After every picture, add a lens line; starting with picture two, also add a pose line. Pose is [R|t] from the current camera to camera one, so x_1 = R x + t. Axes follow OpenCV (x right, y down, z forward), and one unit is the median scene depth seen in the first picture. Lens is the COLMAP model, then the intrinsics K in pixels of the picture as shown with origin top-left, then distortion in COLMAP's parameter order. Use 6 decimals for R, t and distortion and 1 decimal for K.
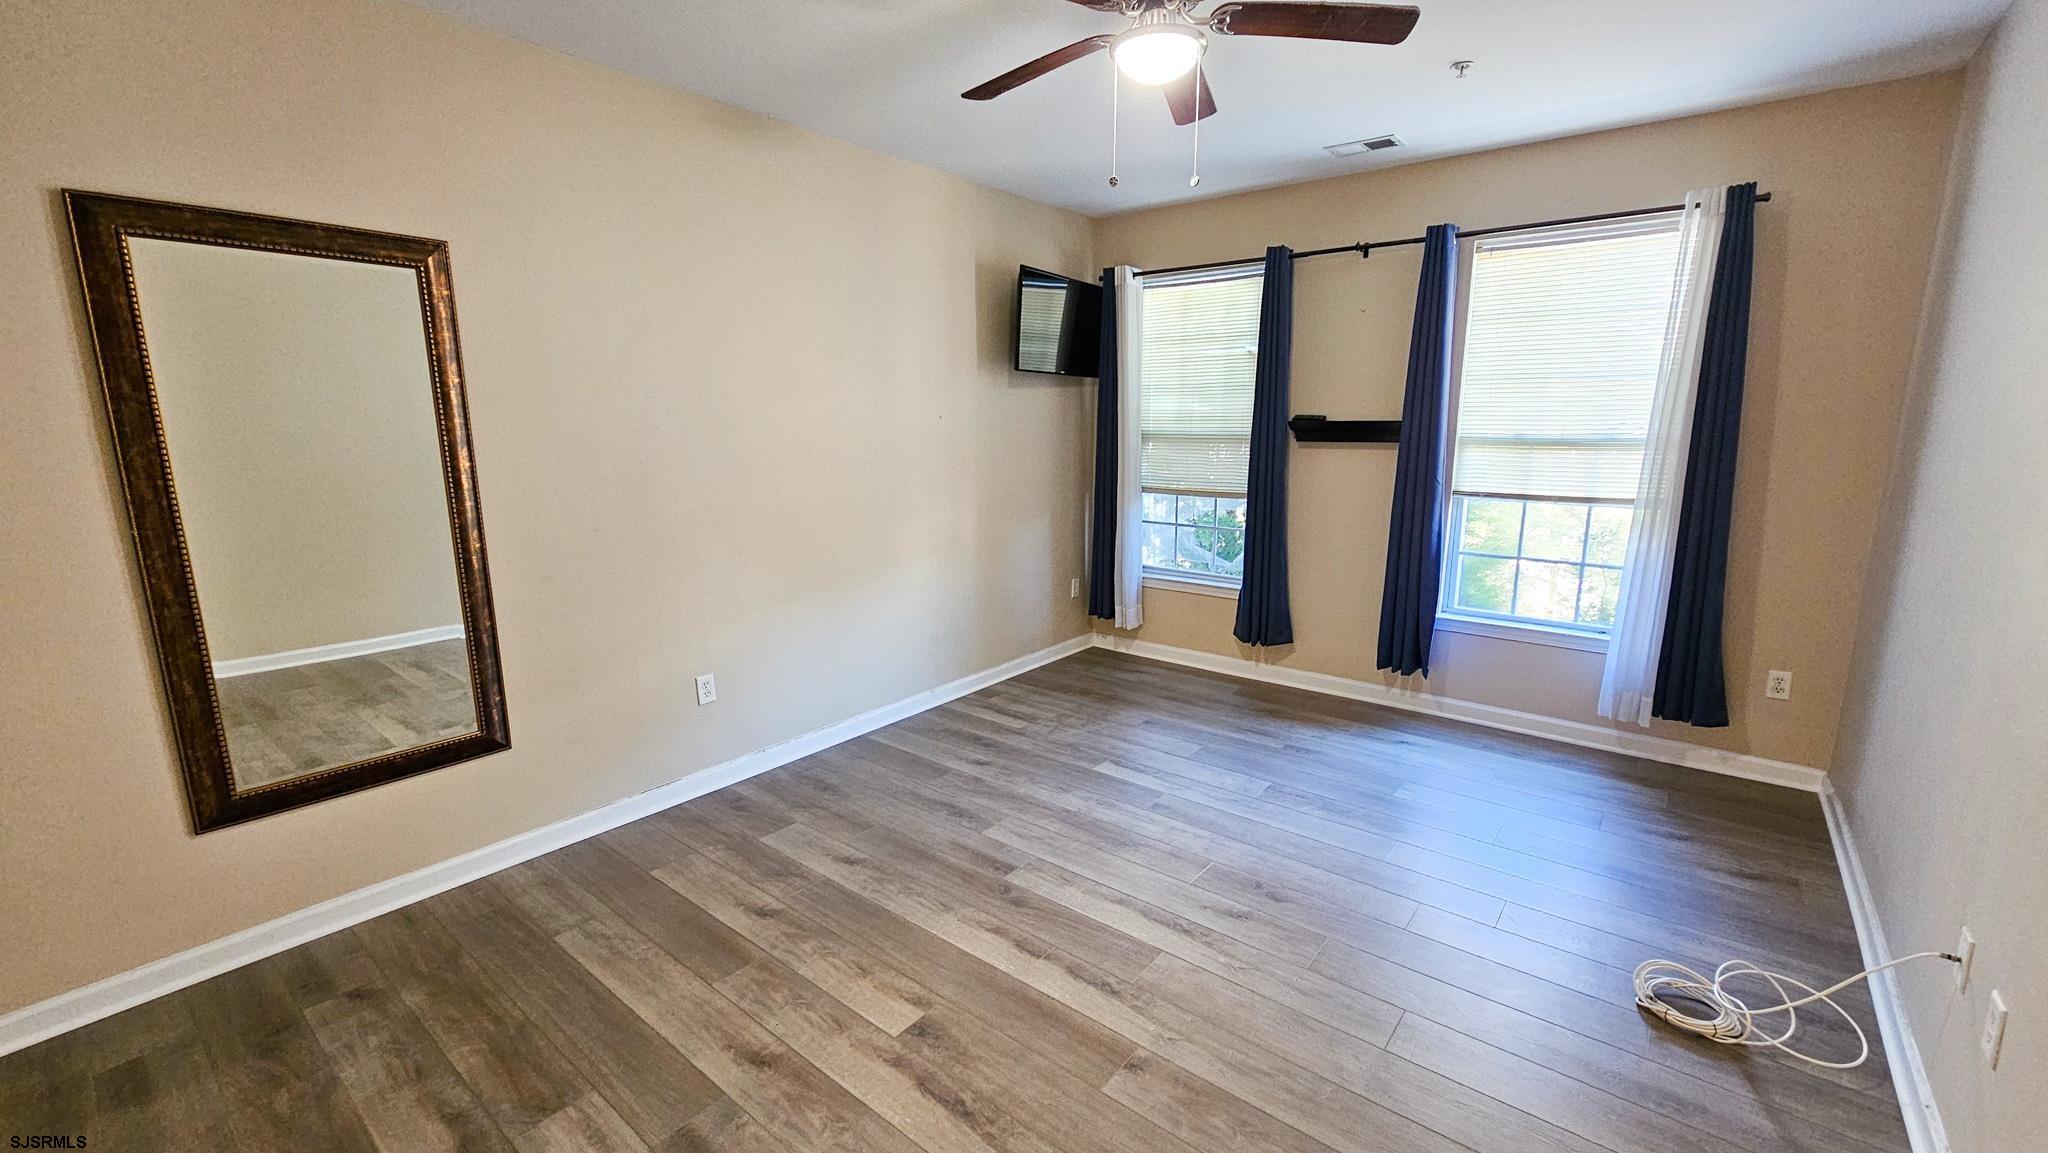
lens RADIAL K [[841.8, 0, 1024.0], [0, 841.8, 576.5], [0, 0, 1]] dist [0.001542, 0.000167]
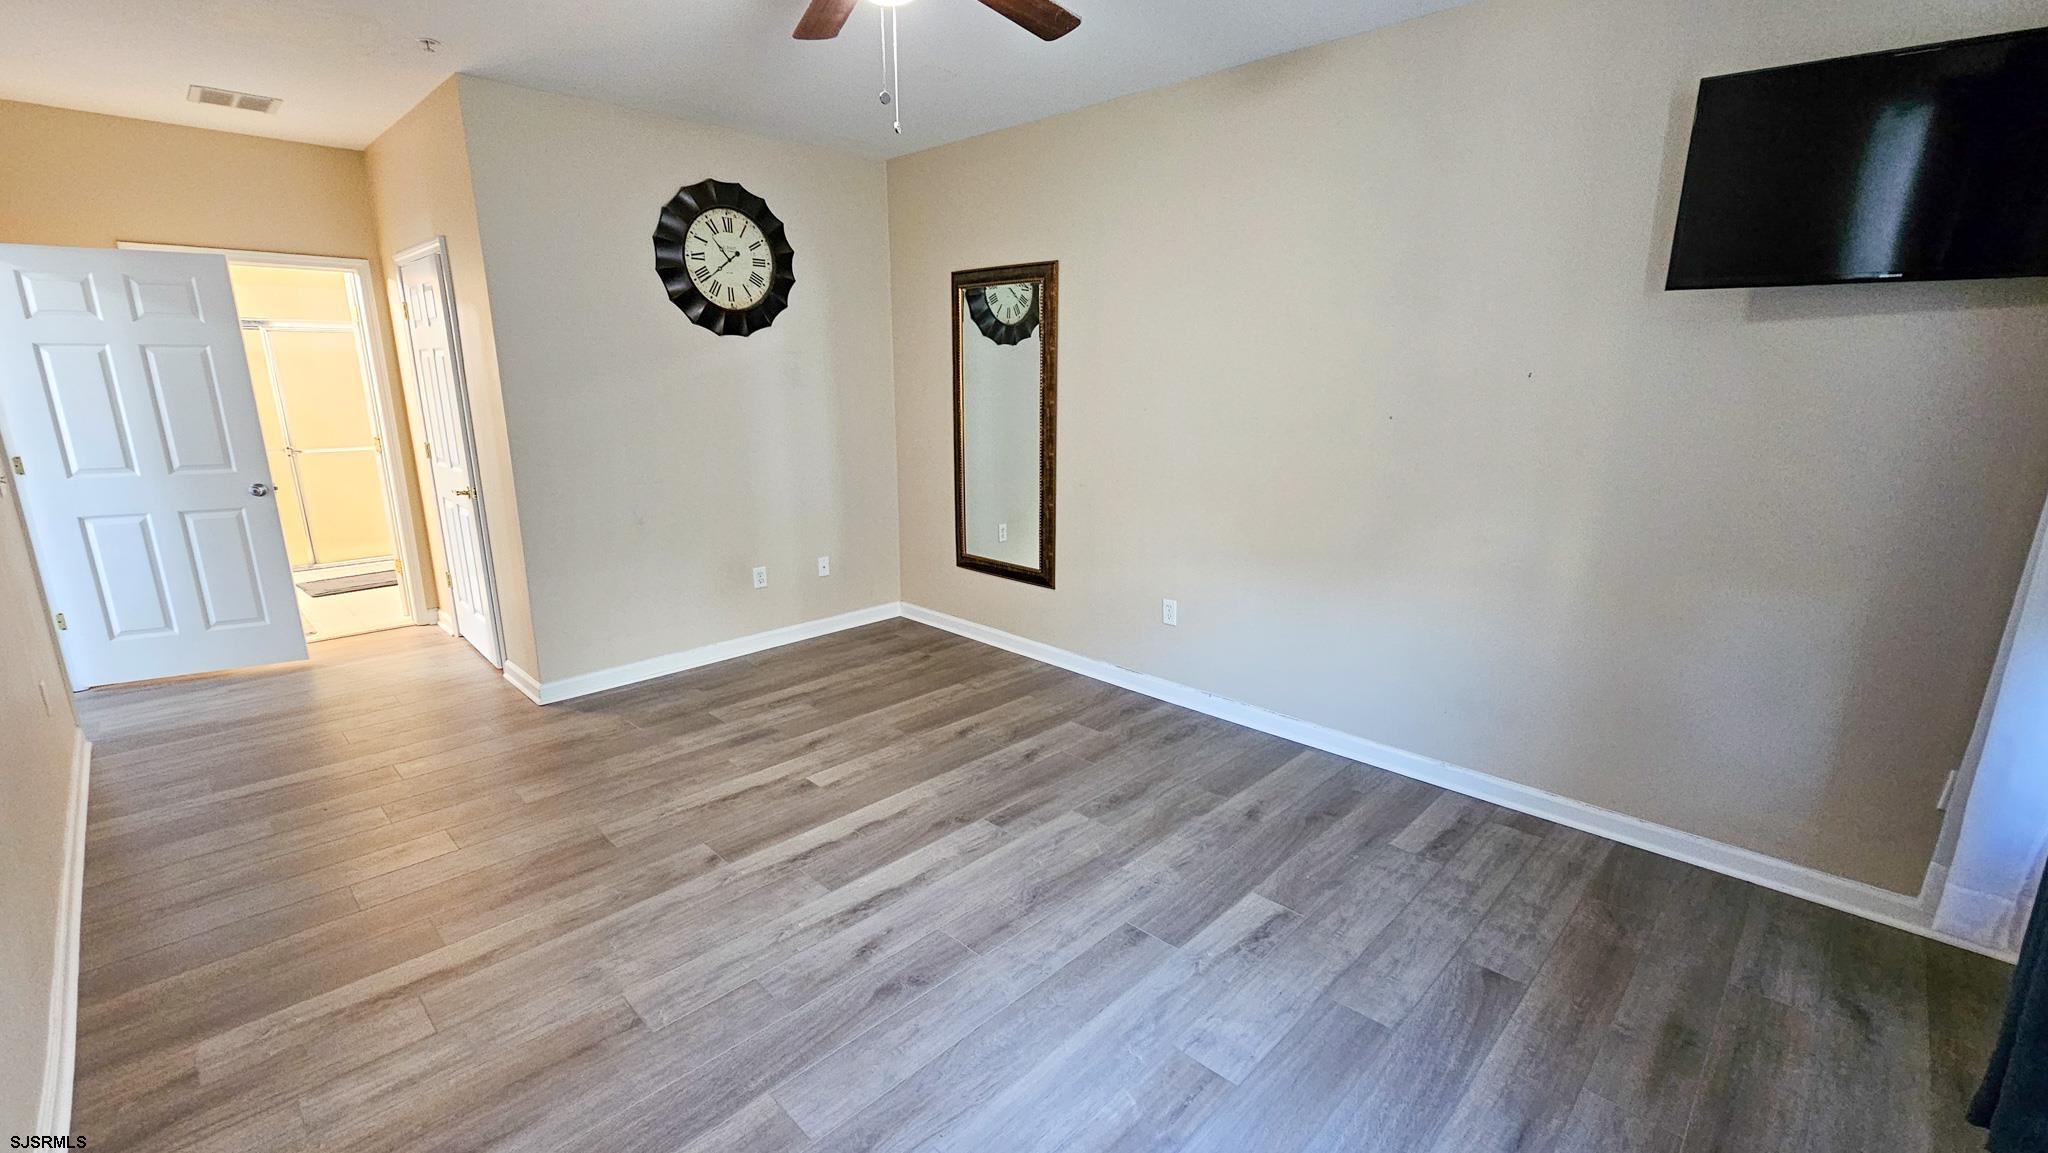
lens RADIAL K [[854.3, 0, 1028.5], [0, 854.3, 580.2], [0, 0, 1]] dist [0.000269, 0.000735]
pose [[-0.081774, 0.241596, -0.966925, 0.945493], [-0.192896, 0.947993, 0.253179, -0.208019], [0.977806, 0.207219, -0.030918, 1.046498]]
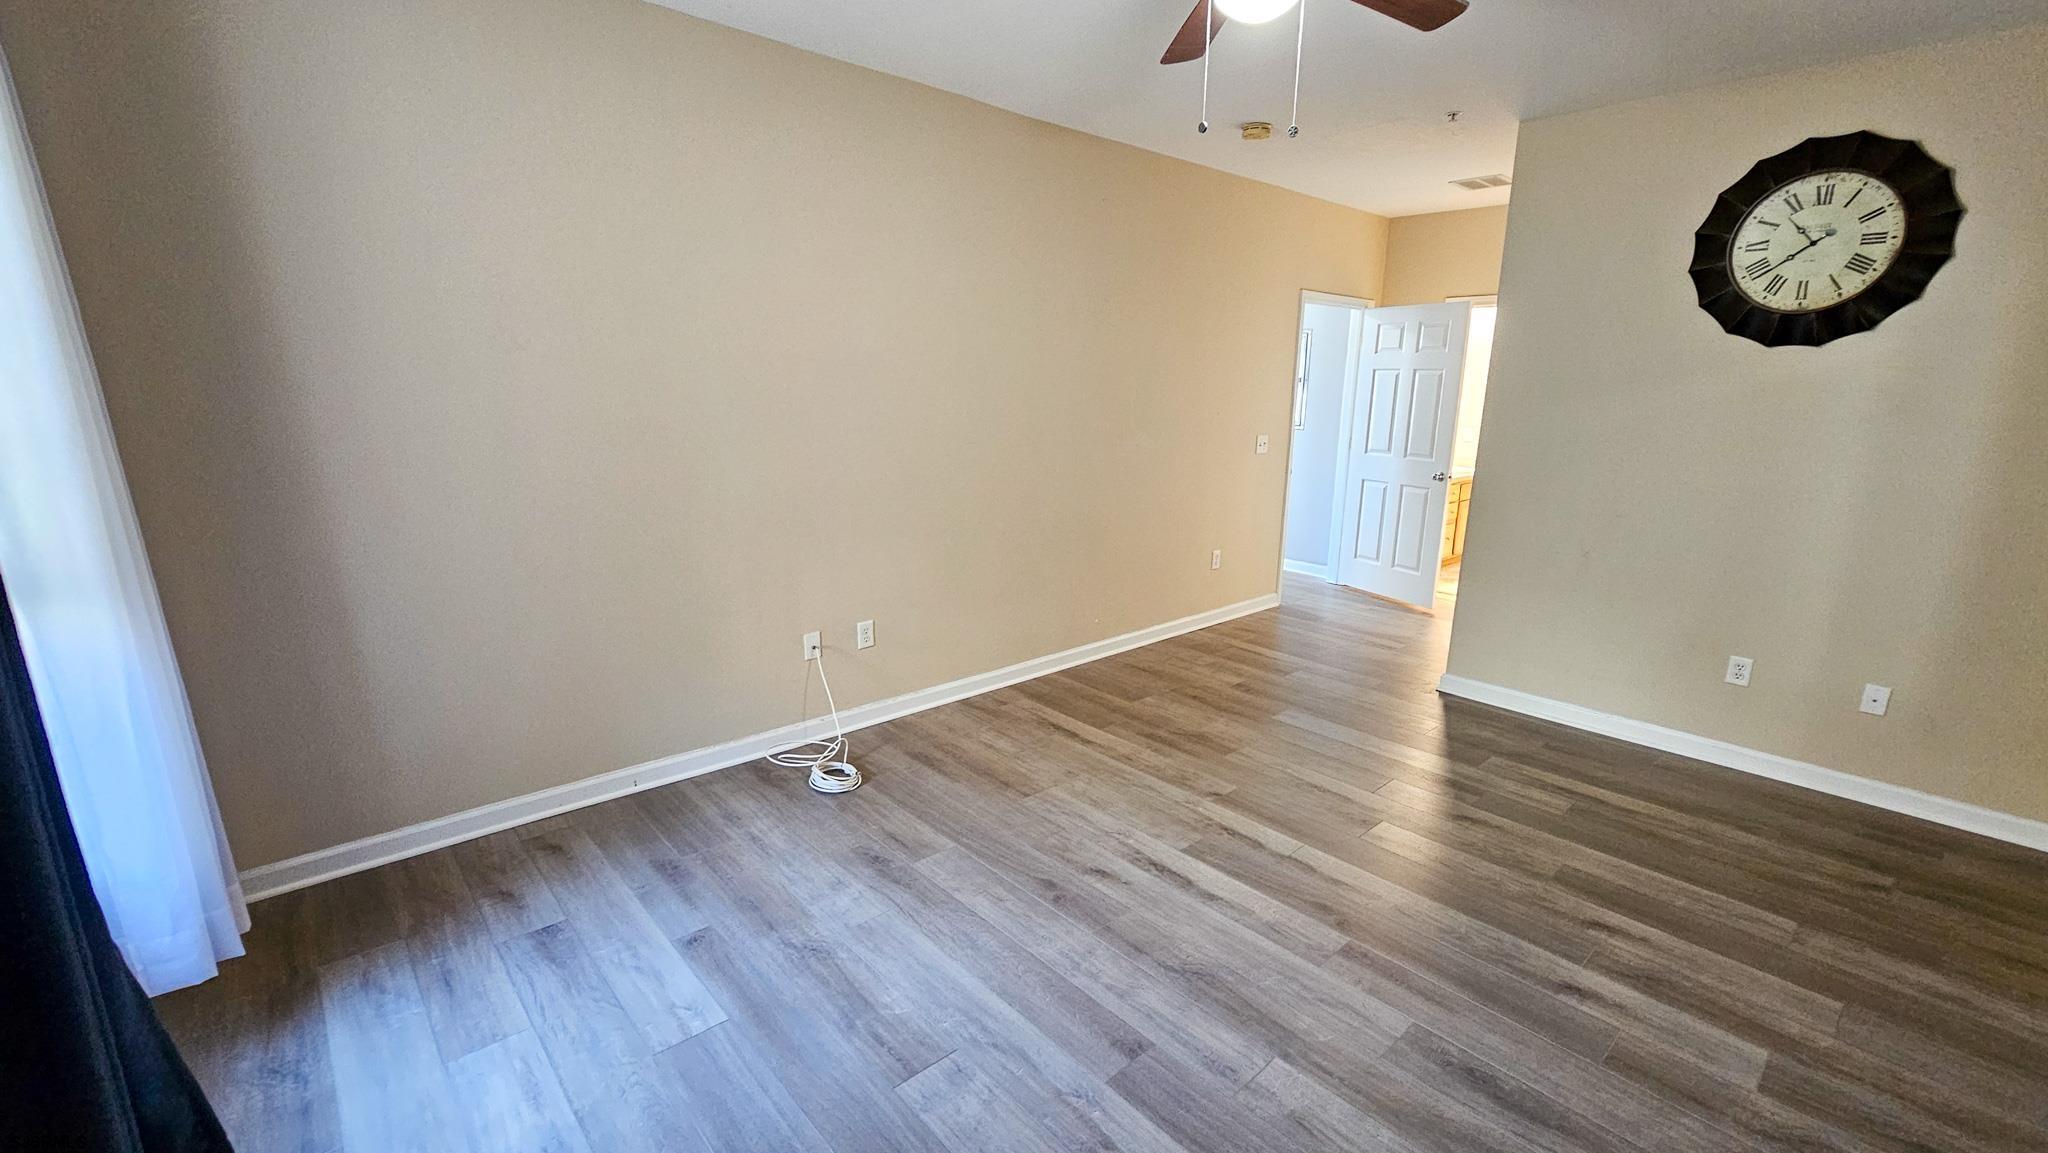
lens RADIAL K [[868.6, 0, 1048.0], [0, 868.6, 575.1], [0, 0, 1]] dist [-0.002927, 0.000101]
pose [[-0.991640, -0.042113, 0.121966, 0.189032], [0.010493, 0.915789, 0.401523, -0.332636], [-0.128605, 0.399446, -0.907691, 1.712369]]
